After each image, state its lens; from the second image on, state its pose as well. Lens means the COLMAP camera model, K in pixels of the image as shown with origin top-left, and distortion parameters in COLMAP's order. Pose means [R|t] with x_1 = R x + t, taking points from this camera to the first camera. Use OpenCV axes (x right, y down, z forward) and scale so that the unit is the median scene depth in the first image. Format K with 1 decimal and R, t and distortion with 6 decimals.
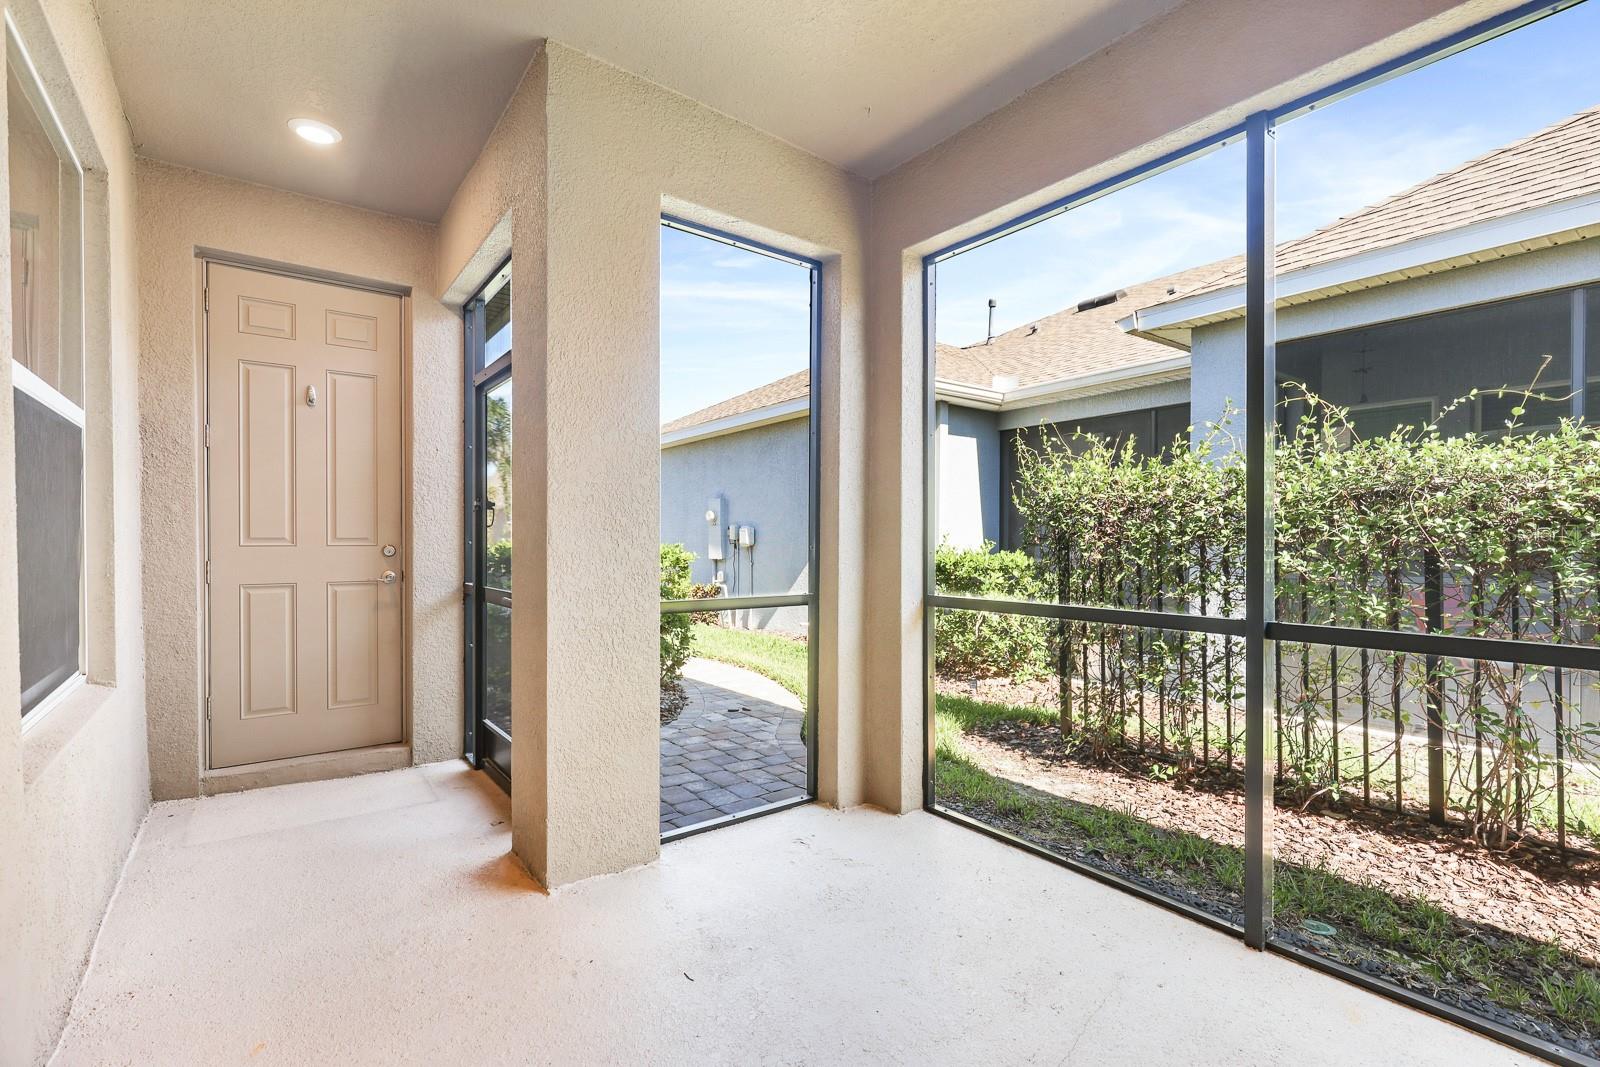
lens RADIAL K [[725.2, 0, 814.9], [0, 725.2, 537.7], [0, 0, 1]] dist [-0.001246, 0.000575]
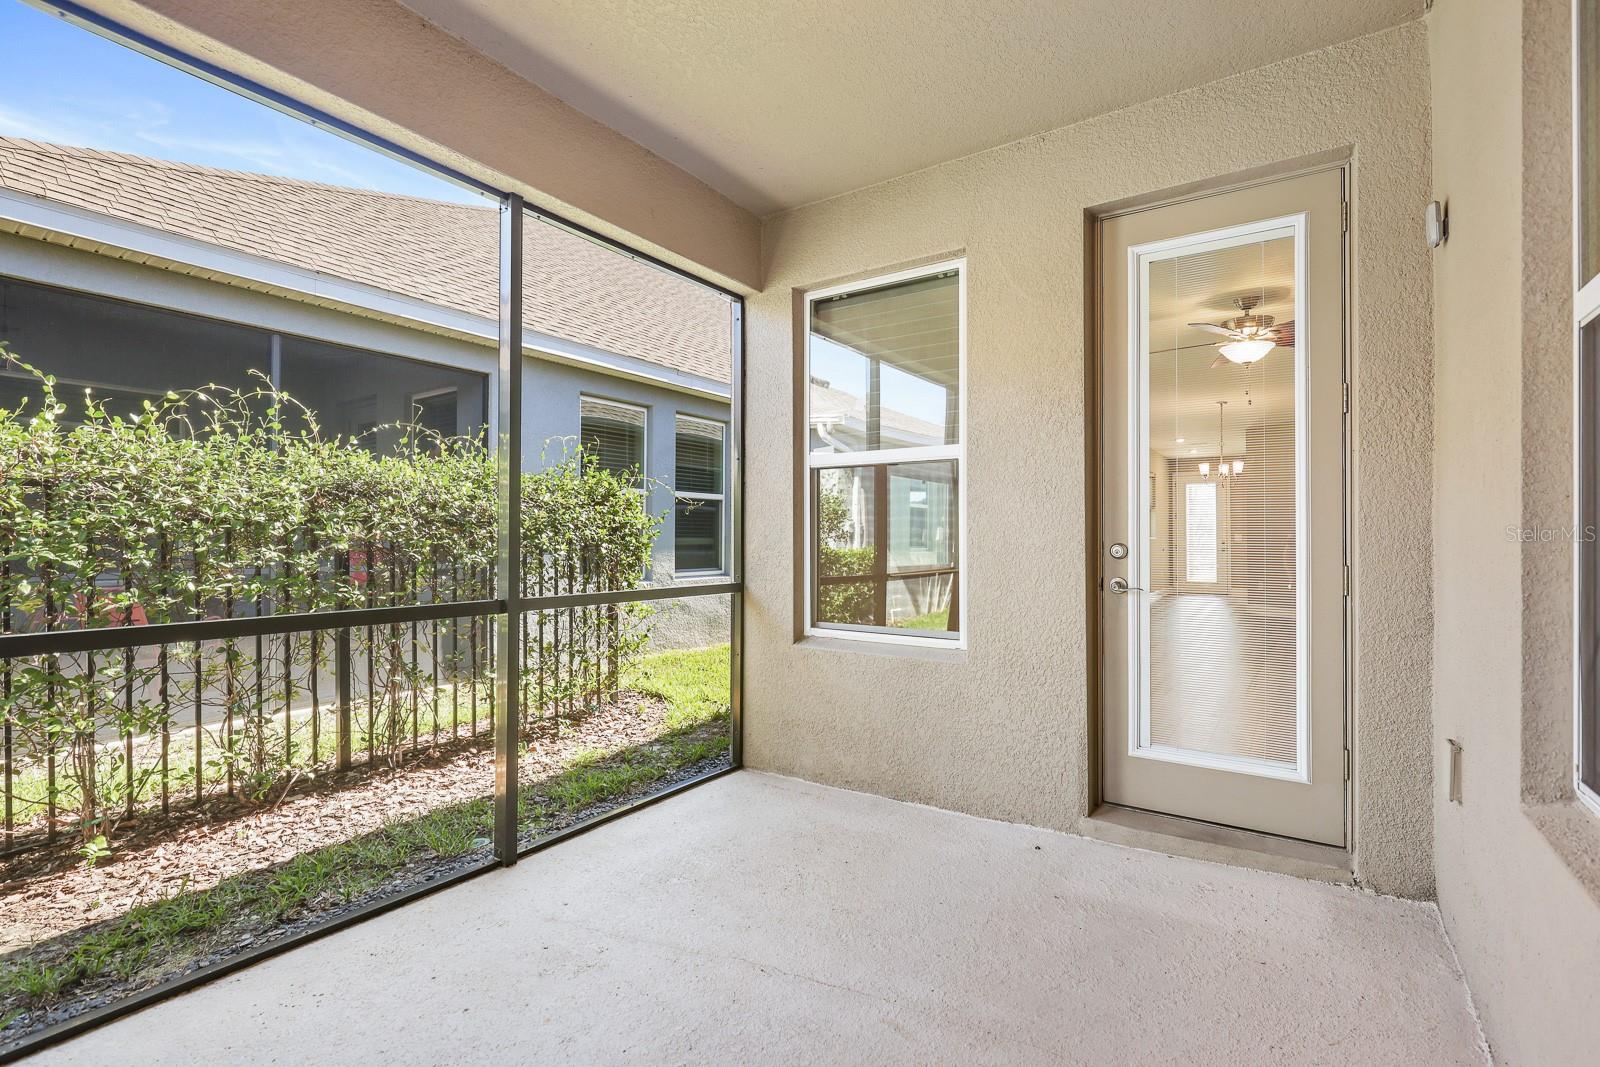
lens RADIAL K [[725.2, 0, 796.9], [0, 725.2, 531.3], [0, 0, 1]] dist [-0.001246, 0.000575]
pose [[-0.293013, 0.006971, 0.956083, -0.528525], [-0.006962, 0.999931, -0.009425, 0.003119], [-0.956083, -0.009418, -0.292945, 0.656027]]
